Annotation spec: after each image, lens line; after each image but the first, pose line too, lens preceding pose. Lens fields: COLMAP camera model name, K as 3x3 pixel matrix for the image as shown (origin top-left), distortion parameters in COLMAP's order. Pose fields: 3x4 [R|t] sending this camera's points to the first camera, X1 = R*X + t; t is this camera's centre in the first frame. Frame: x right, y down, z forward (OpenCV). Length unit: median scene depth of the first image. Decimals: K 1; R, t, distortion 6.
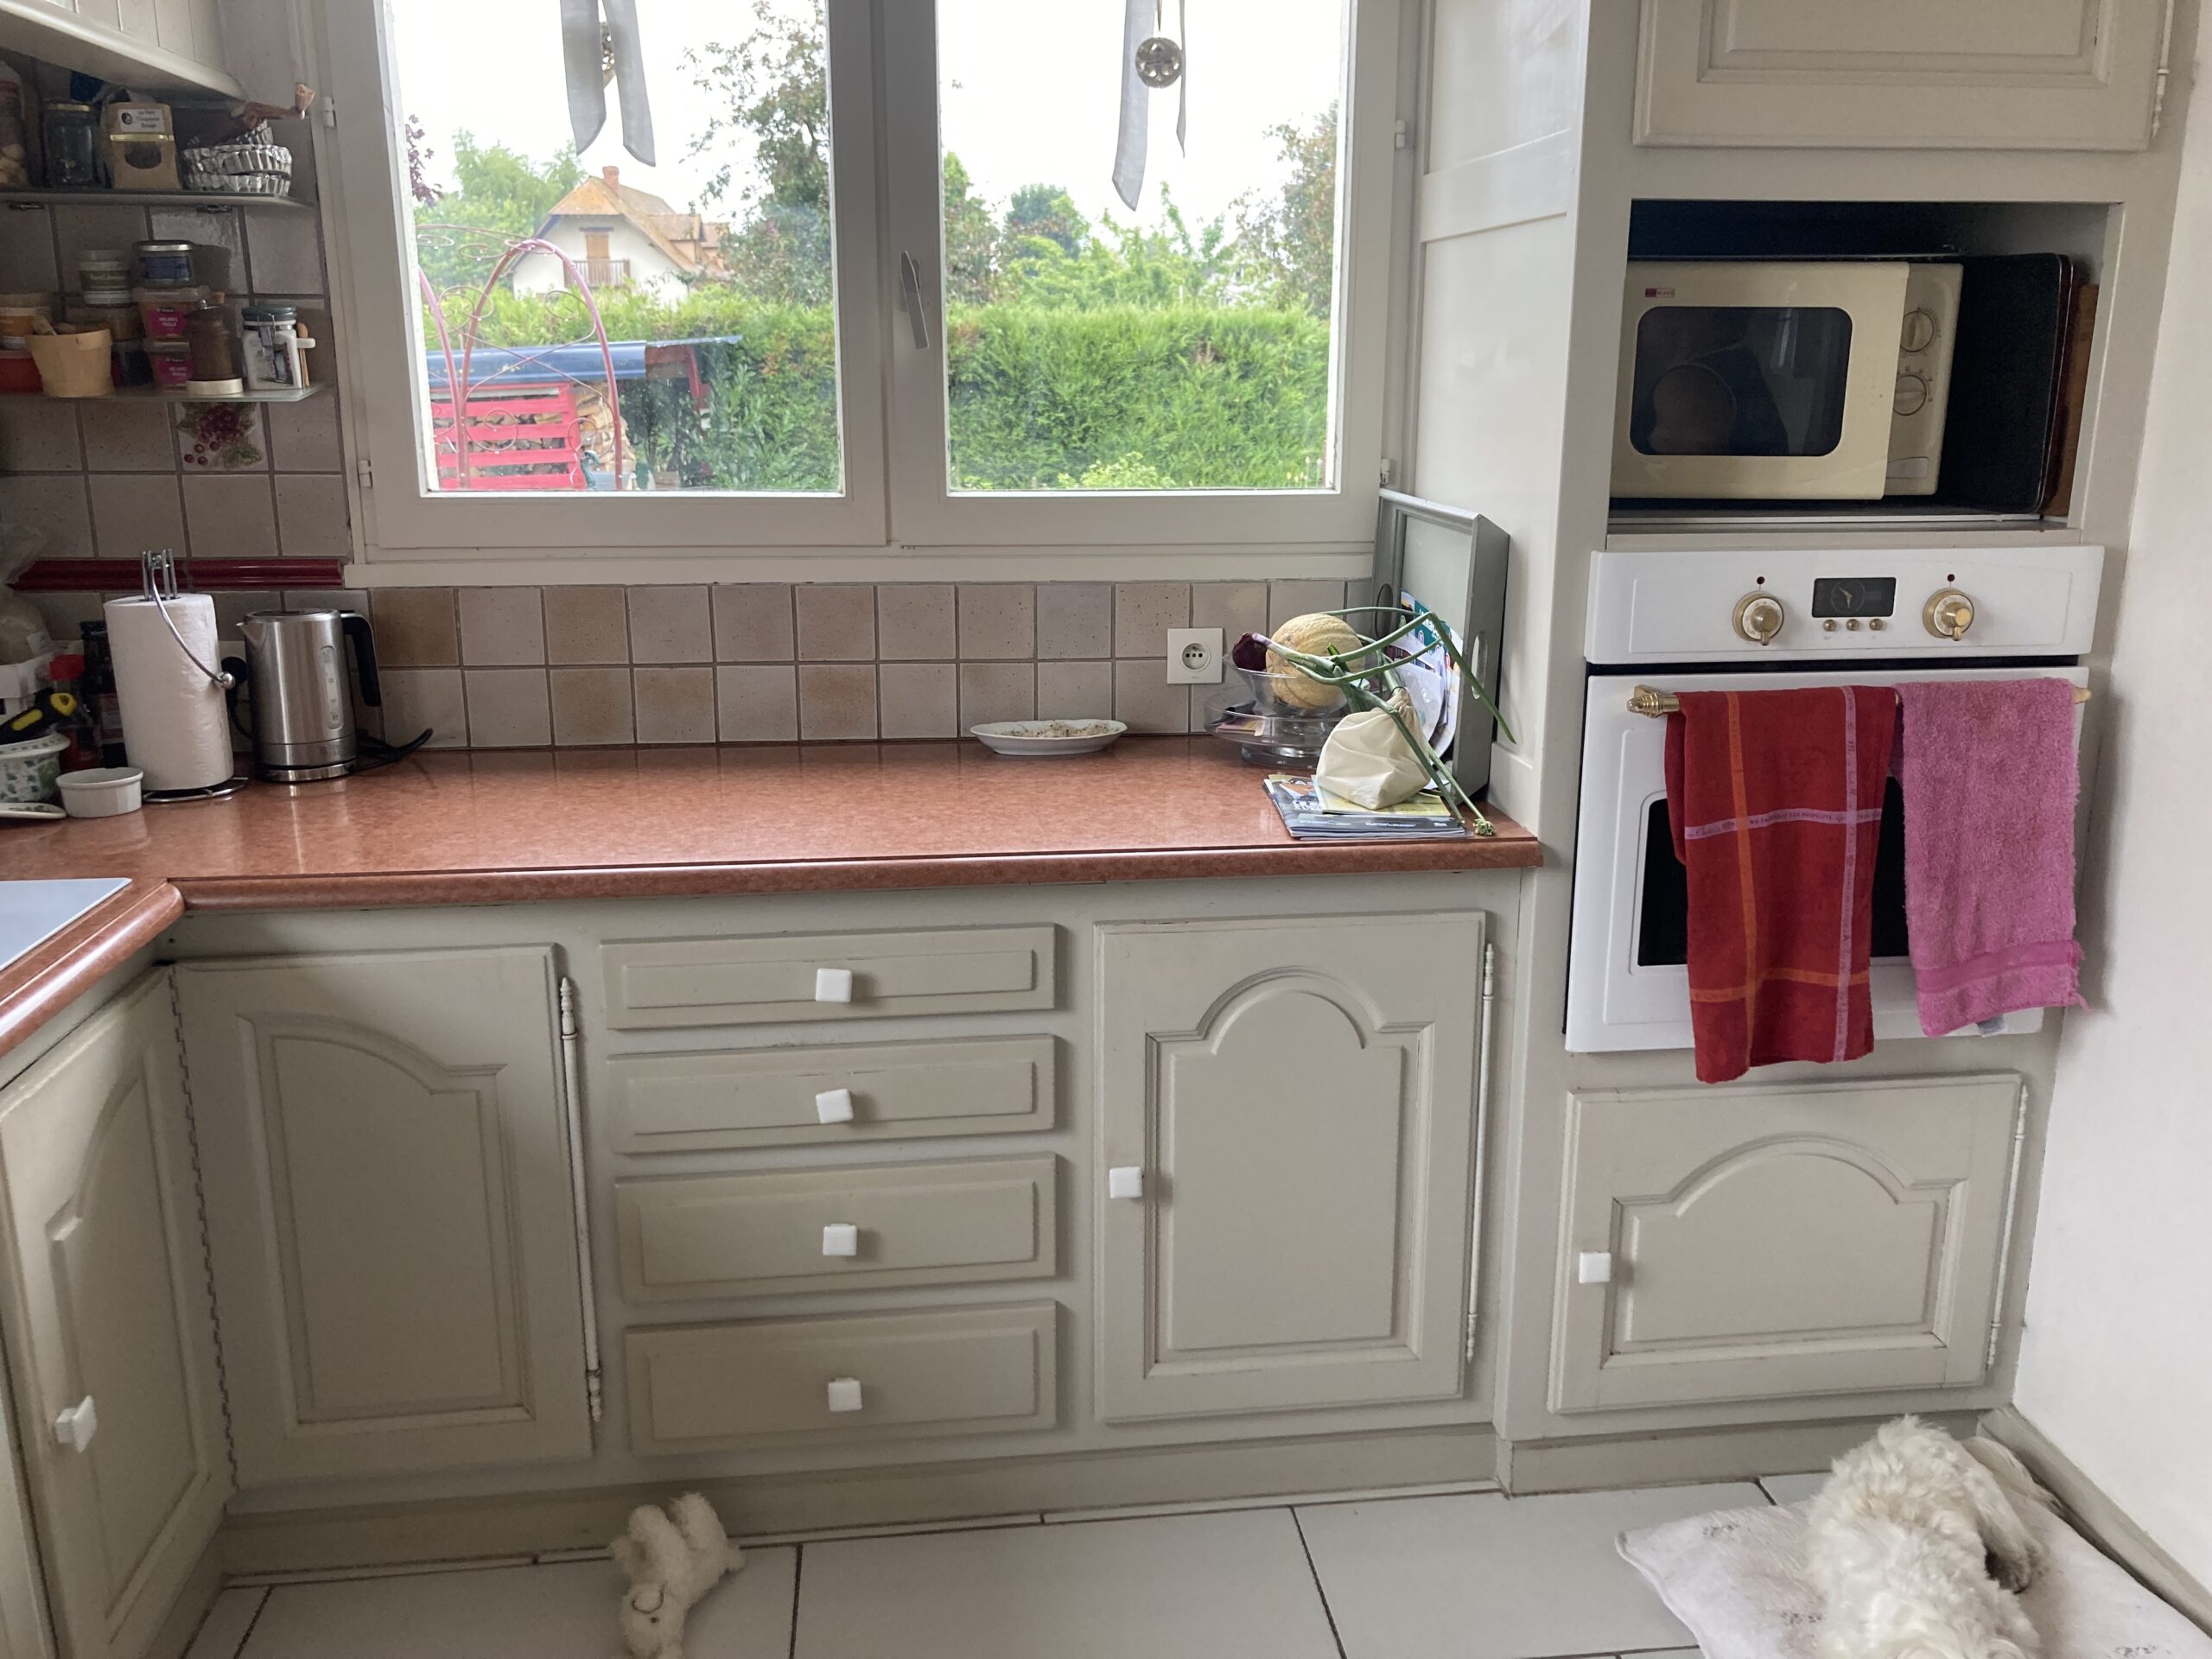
lens RADIAL K [[1789.6, 0, 1121.6], [0, 1789.6, 807.3], [0, 0, 1]] dist [0.011593, -0.008015]
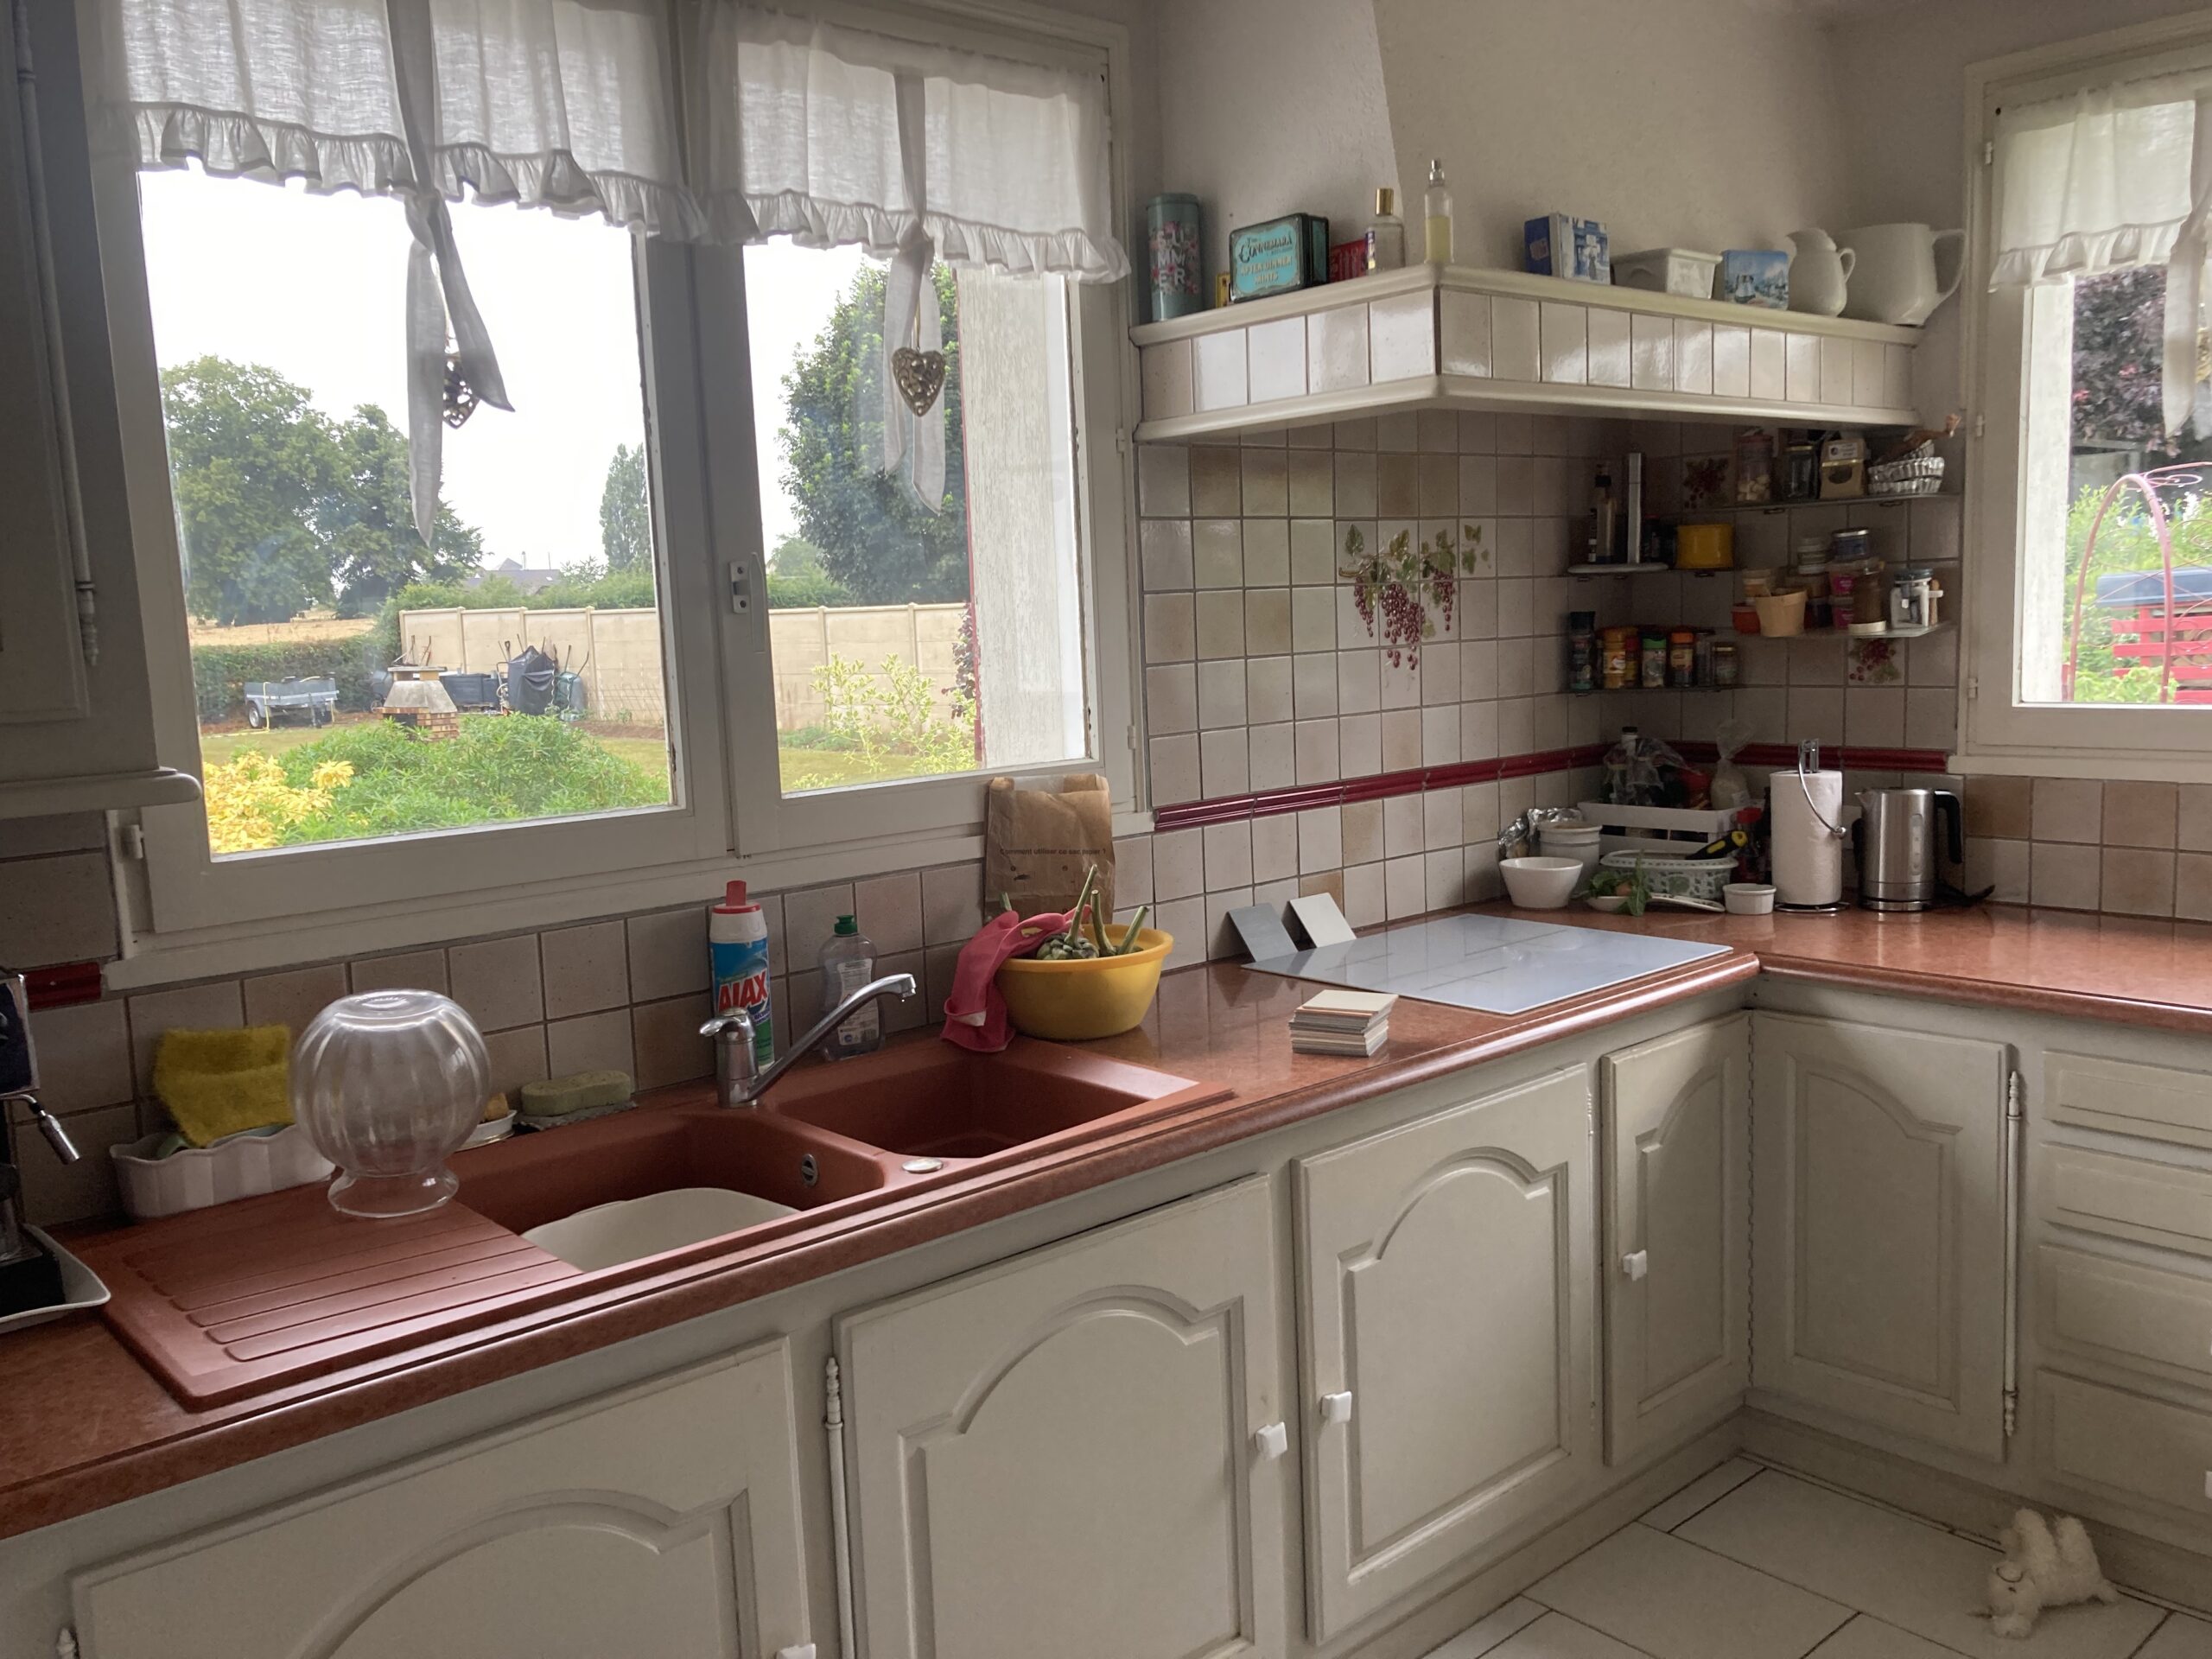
lens RADIAL K [[1789.6, 0, 1099.1], [0, 1789.6, 835.0], [0, 0, 1]] dist [0.011593, -0.008015]
pose [[0.556007, 0.079464, -0.827371, 0.350956], [-0.156406, 0.987640, -0.010250, 0.038319], [0.816329, 0.135105, 0.561563, -0.277285]]
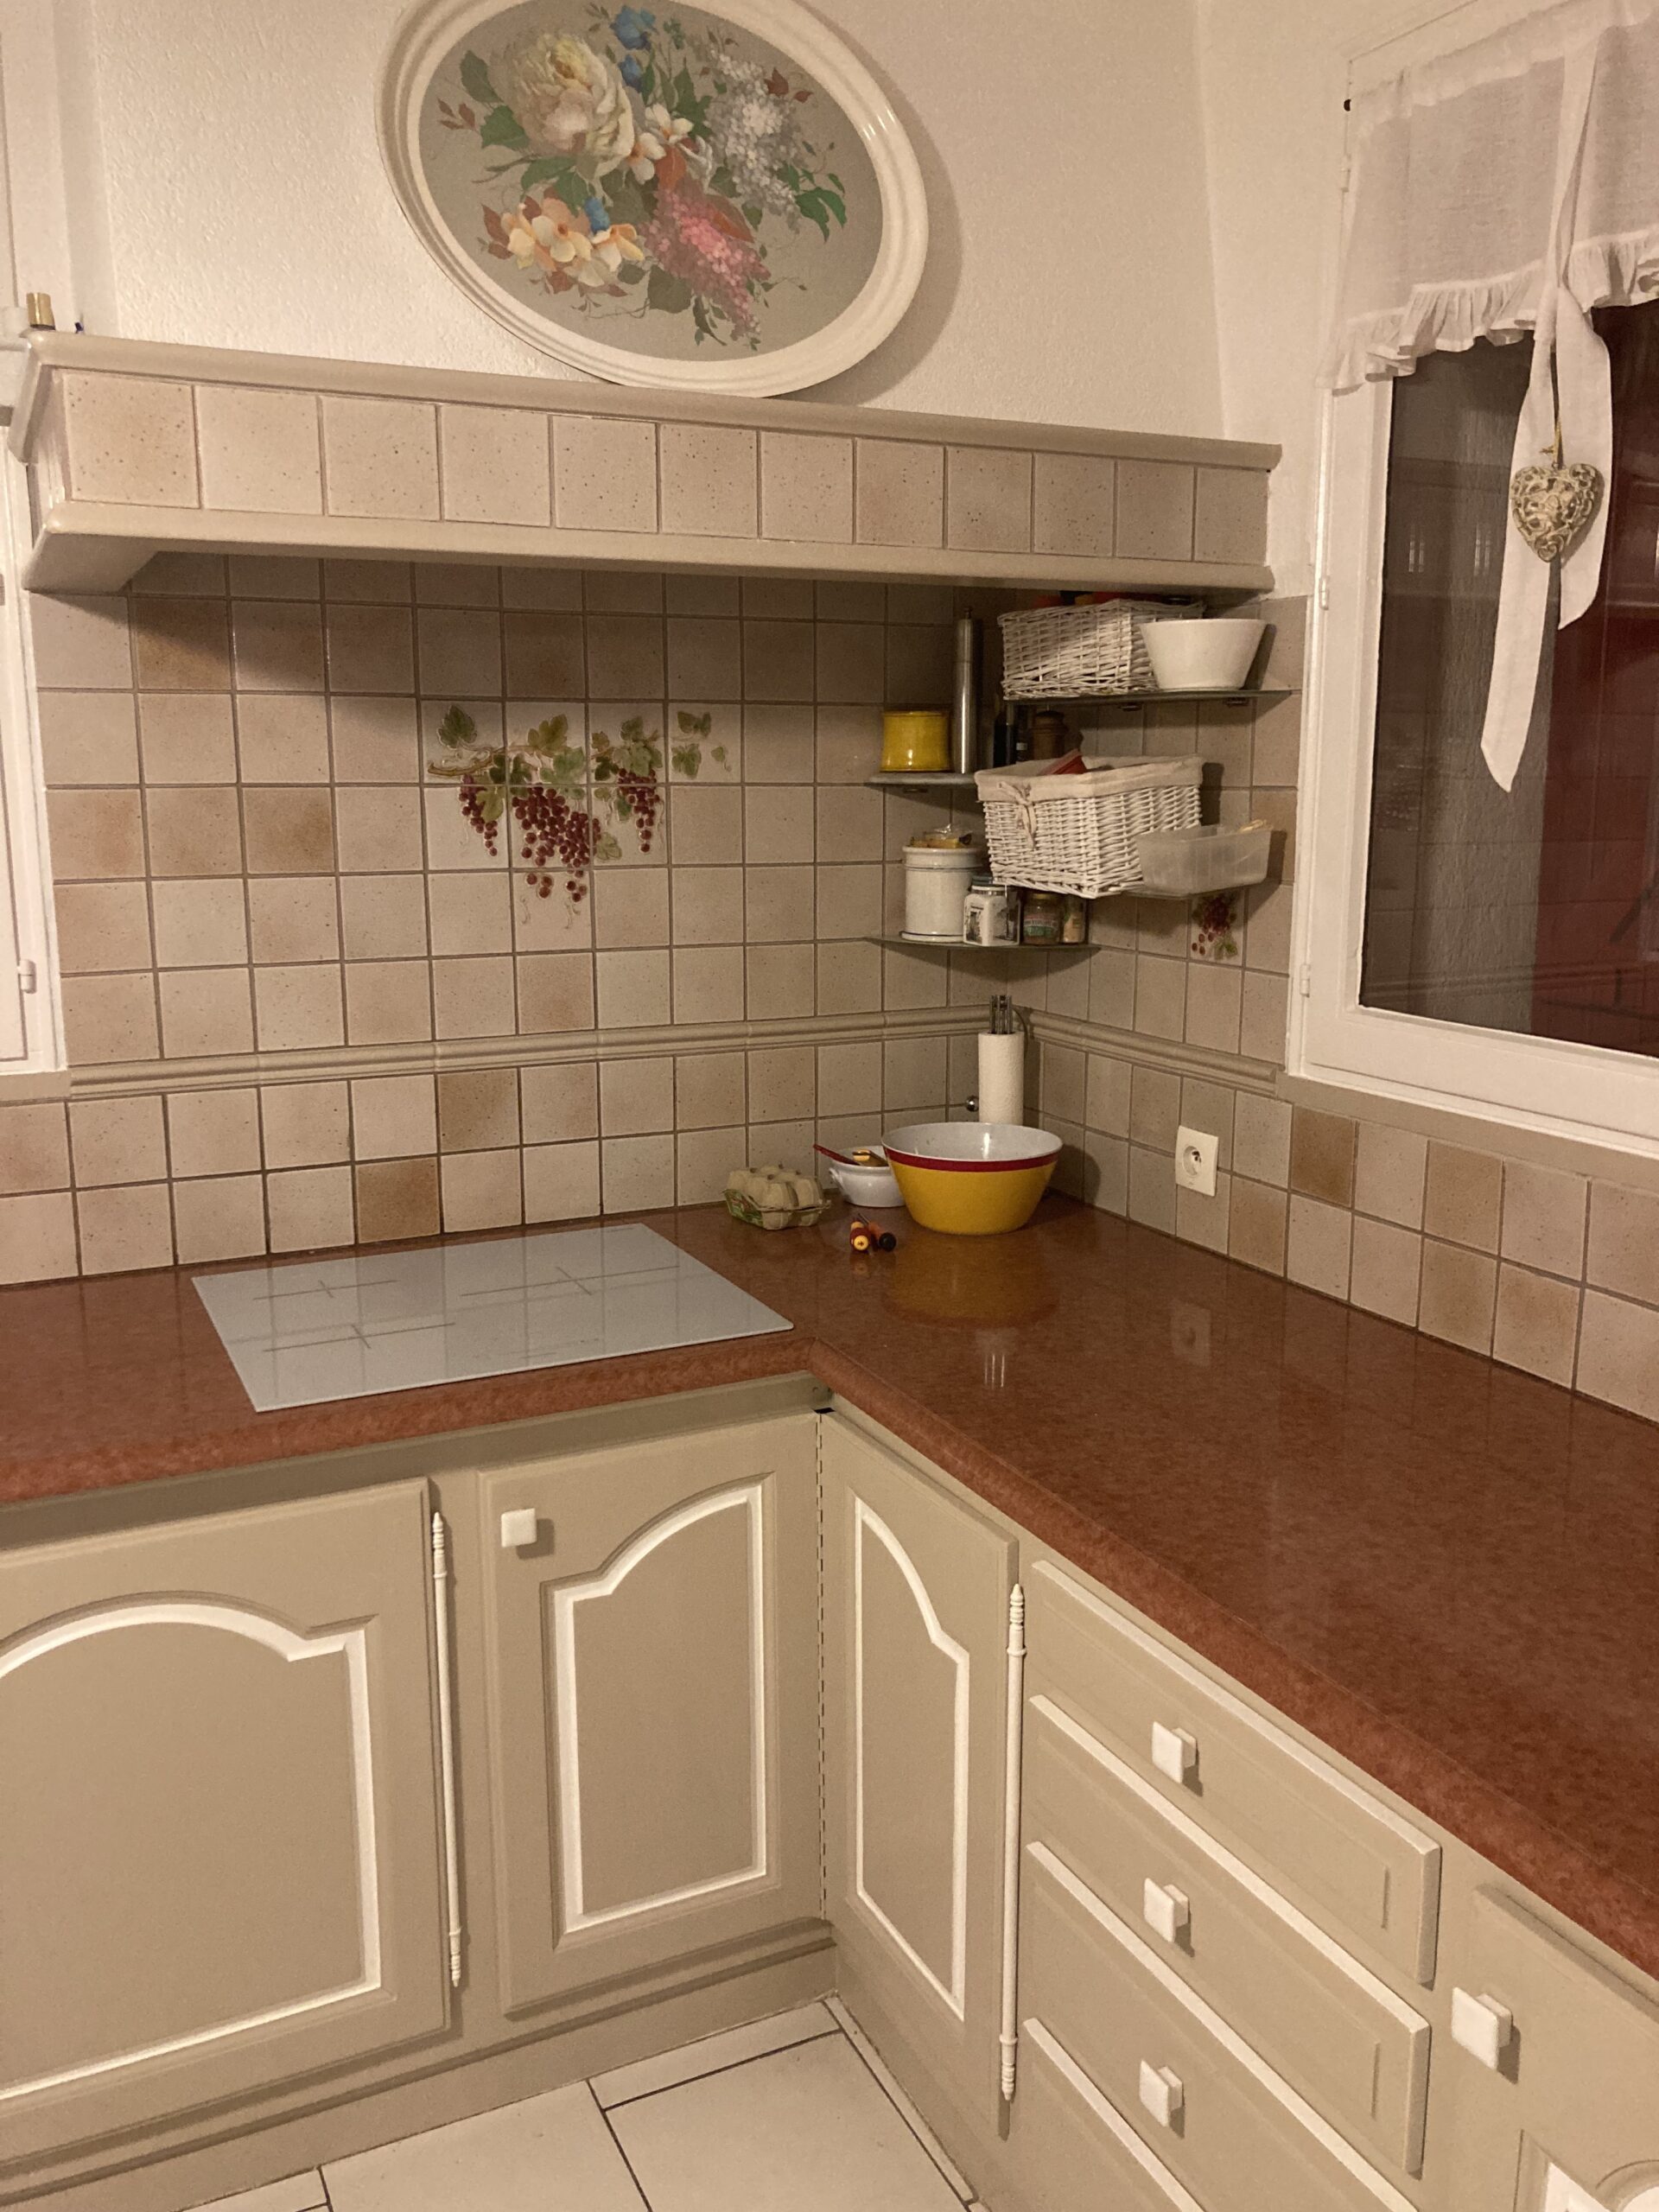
lens RADIAL K [[1789.6, 0, 830.9], [0, 1789.6, 1114.5], [0, 0, 1]] dist [0.011593, -0.008015]
pose [[0.310860, 0.172221, -0.934722, 0.387315], [-0.227129, 0.968414, 0.102893, -0.172553], [0.922918, 0.180317, 0.340158, 0.527916]]
